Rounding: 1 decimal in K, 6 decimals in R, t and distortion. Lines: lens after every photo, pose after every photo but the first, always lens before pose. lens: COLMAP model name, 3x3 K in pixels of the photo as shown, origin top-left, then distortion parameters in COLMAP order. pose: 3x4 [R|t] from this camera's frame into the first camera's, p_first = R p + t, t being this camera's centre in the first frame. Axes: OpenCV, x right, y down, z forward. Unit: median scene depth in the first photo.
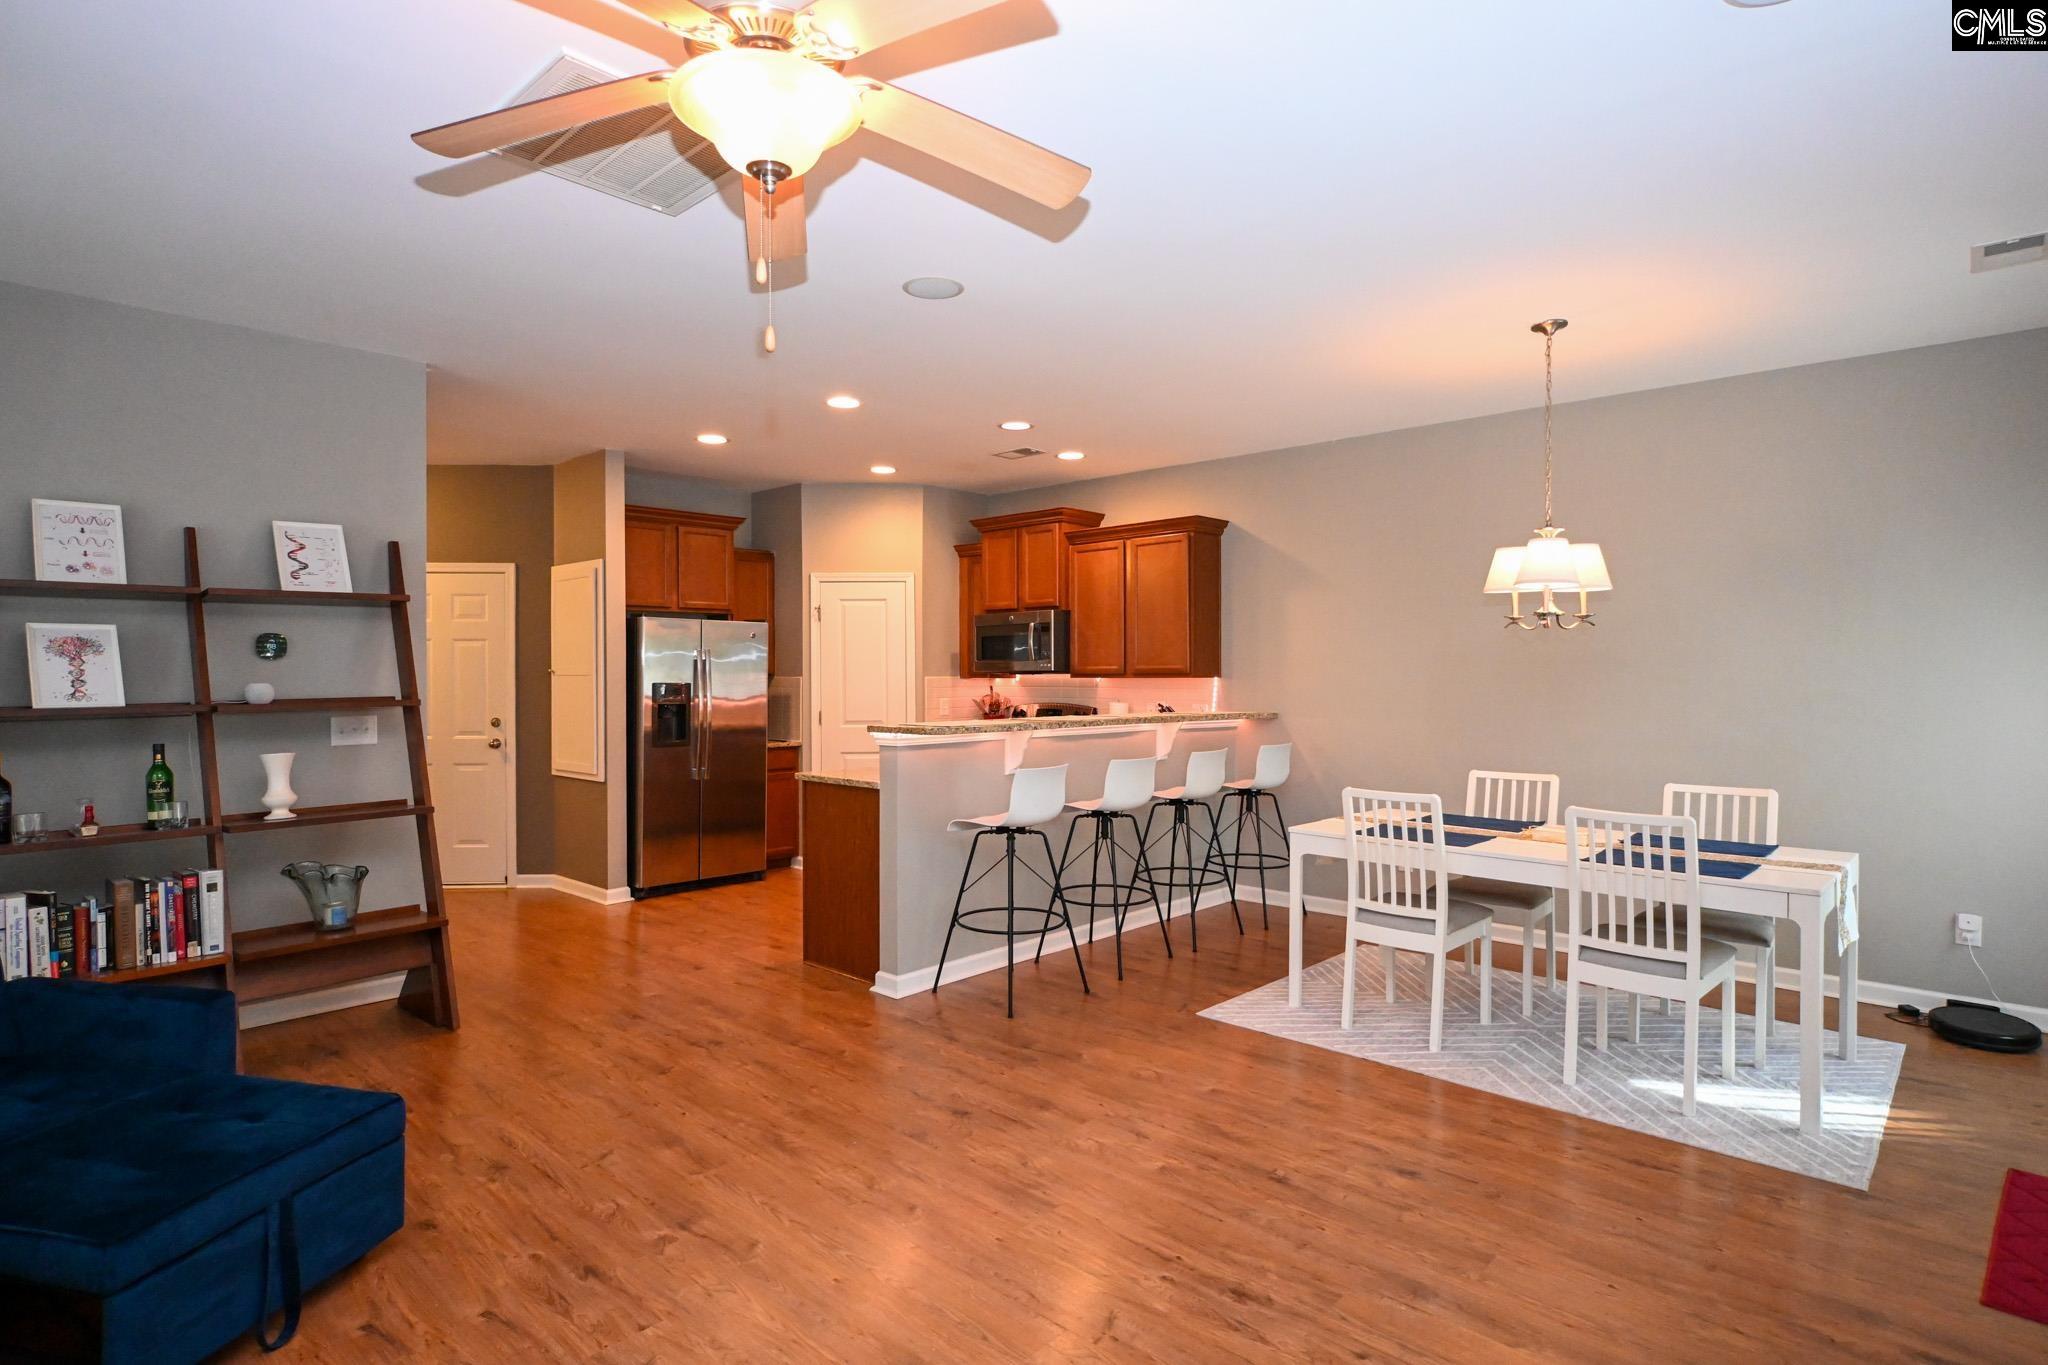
lens RADIAL K [[1032.5, 0, 1031.1], [0, 1032.5, 683.2], [0, 0, 1]] dist [0.003841, -0.001227]
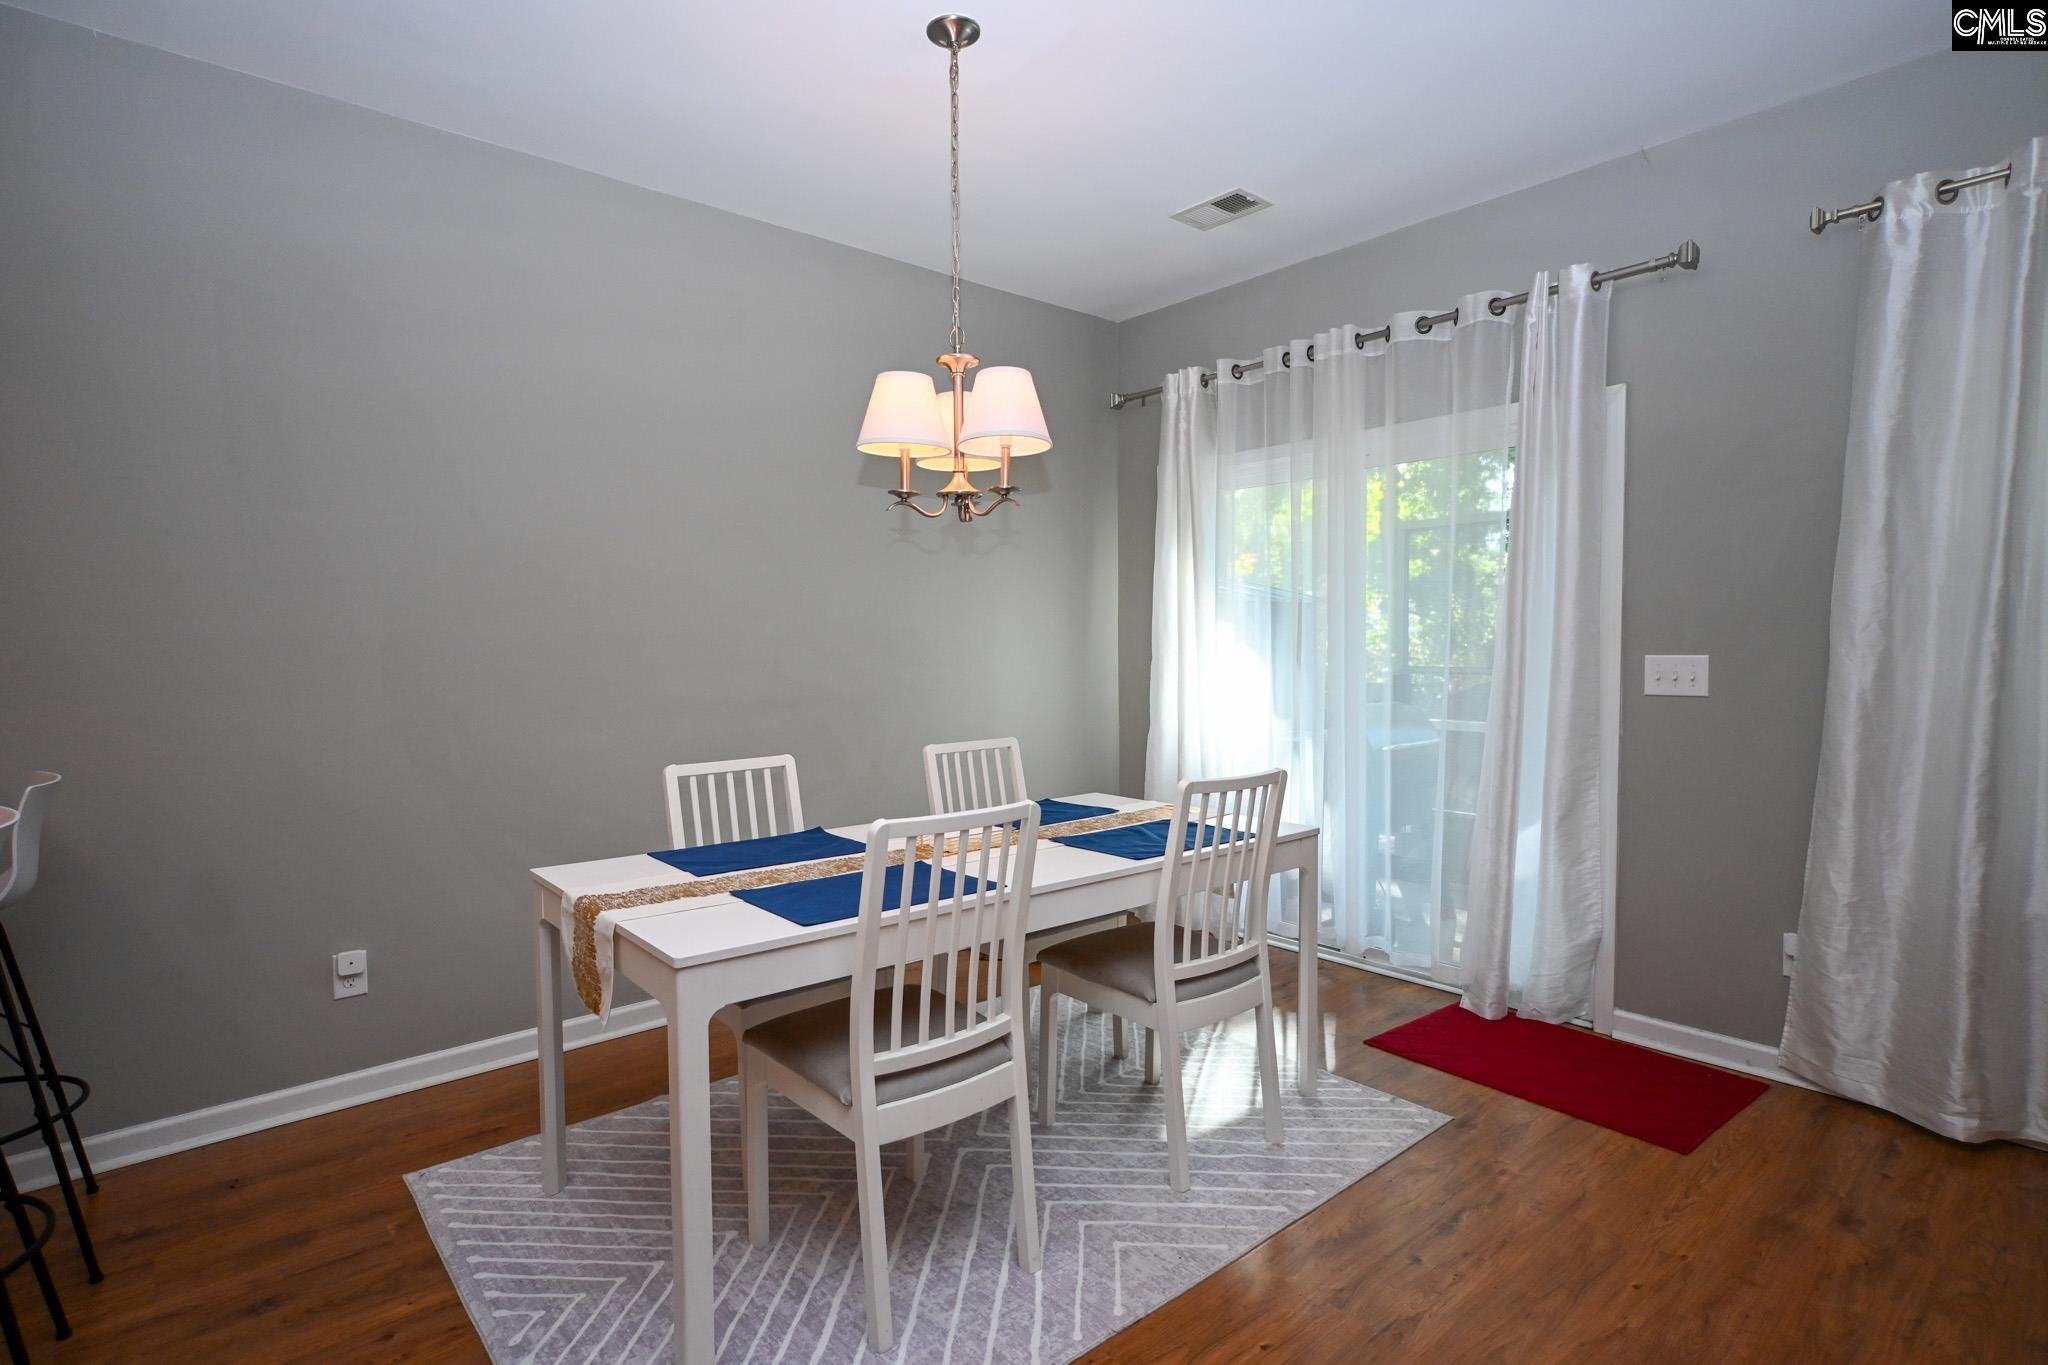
lens RADIAL K [[1032.5, 0, 1025.4], [0, 1032.5, 670.7], [0, 0, 1]] dist [0.003841, -0.001227]
pose [[0.117187, -0.025282, 0.992788, -0.102426], [0.022789, 0.999481, 0.022762, 0.022689], [-0.992848, 0.019957, 0.117703, 0.698824]]
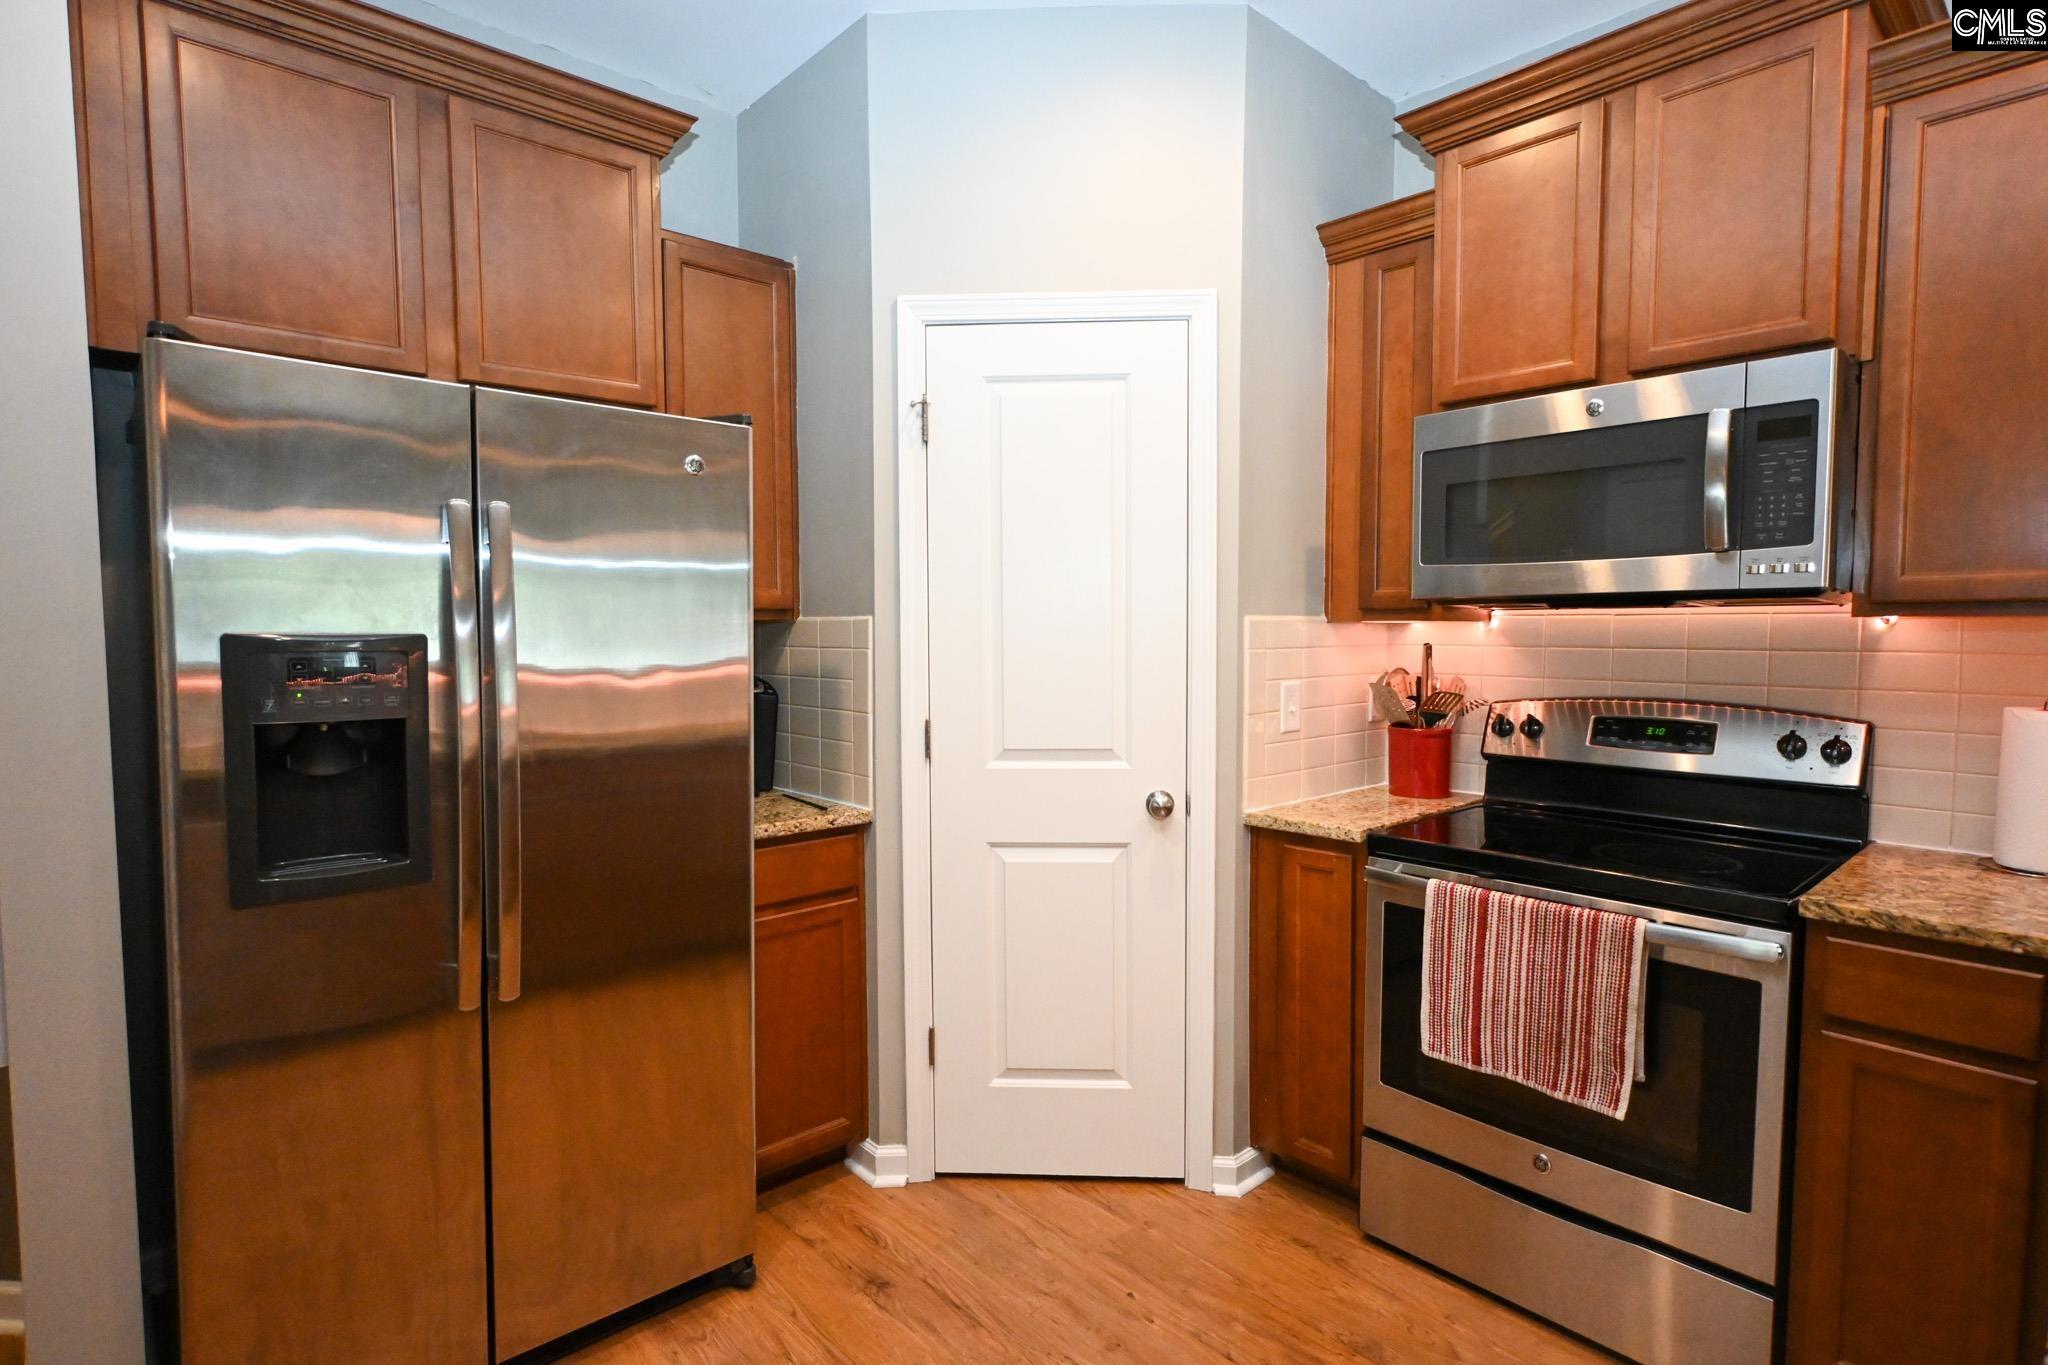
lens RADIAL K [[1032.5, 0, 1024.0], [0, 1032.5, 693.4], [0, 0, 1]] dist [0.003841, -0.001227]
pose [[0.994436, 0.001969, -0.105325, -0.202687], [0.002918, 0.998927, 0.046223, 0.004524], [0.105303, -0.046273, 0.993363, 0.987488]]
